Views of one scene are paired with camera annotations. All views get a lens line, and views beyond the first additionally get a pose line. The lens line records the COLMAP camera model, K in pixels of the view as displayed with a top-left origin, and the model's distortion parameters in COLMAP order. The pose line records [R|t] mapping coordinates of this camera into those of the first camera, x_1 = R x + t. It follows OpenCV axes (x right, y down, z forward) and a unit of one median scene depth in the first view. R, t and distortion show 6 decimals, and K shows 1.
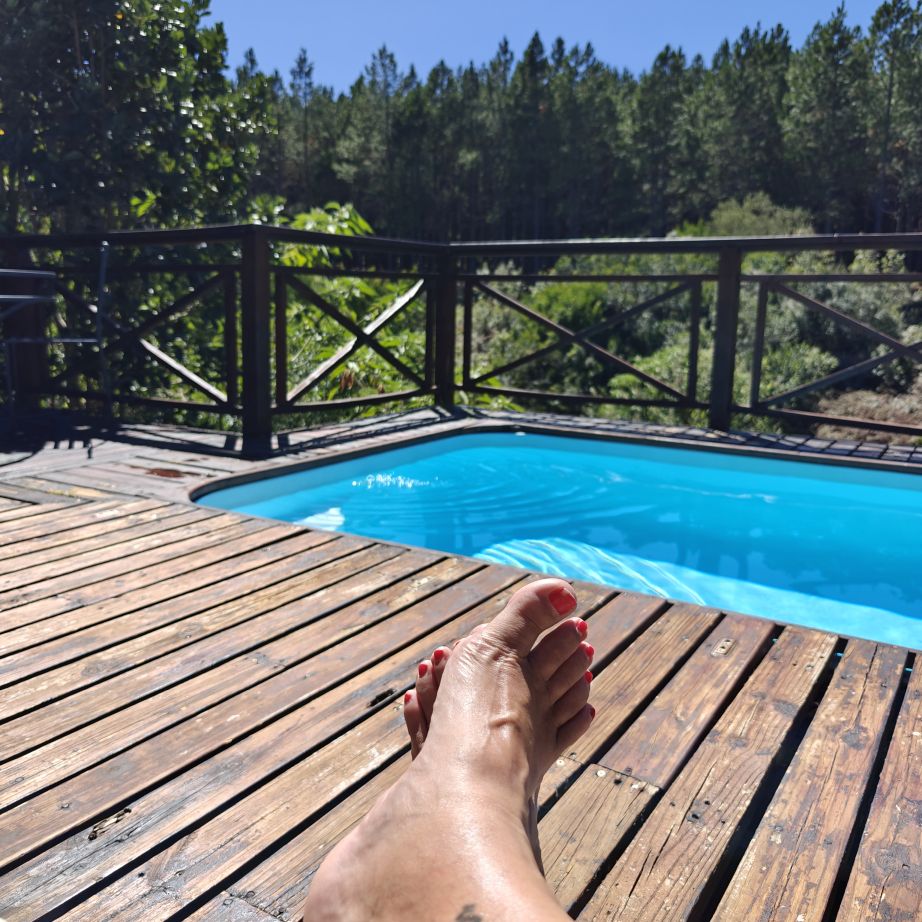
lens RADIAL K [[843.9, 0, 461.0], [0, 843.9, 461.0], [0, 0, 1]] dist [0.013460, 0.005304]
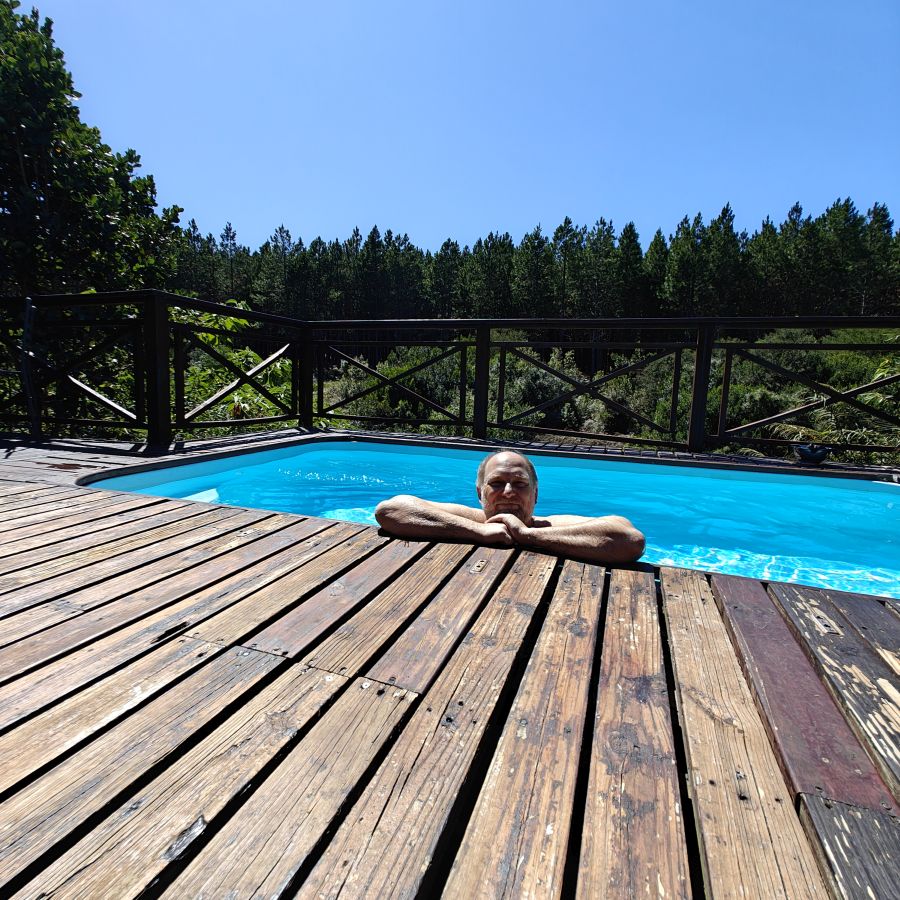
lens RADIAL K [[494.6, 0, 450.0], [0, 494.6, 450.0], [0, 0, 1]] dist [0.005311, 0.003415]
pose [[0.973668, -0.012618, 0.227623, 0.105289], [0.023853, 0.998625, -0.046675, 0.084347], [-0.226721, 0.050876, 0.972630, 0.285893]]
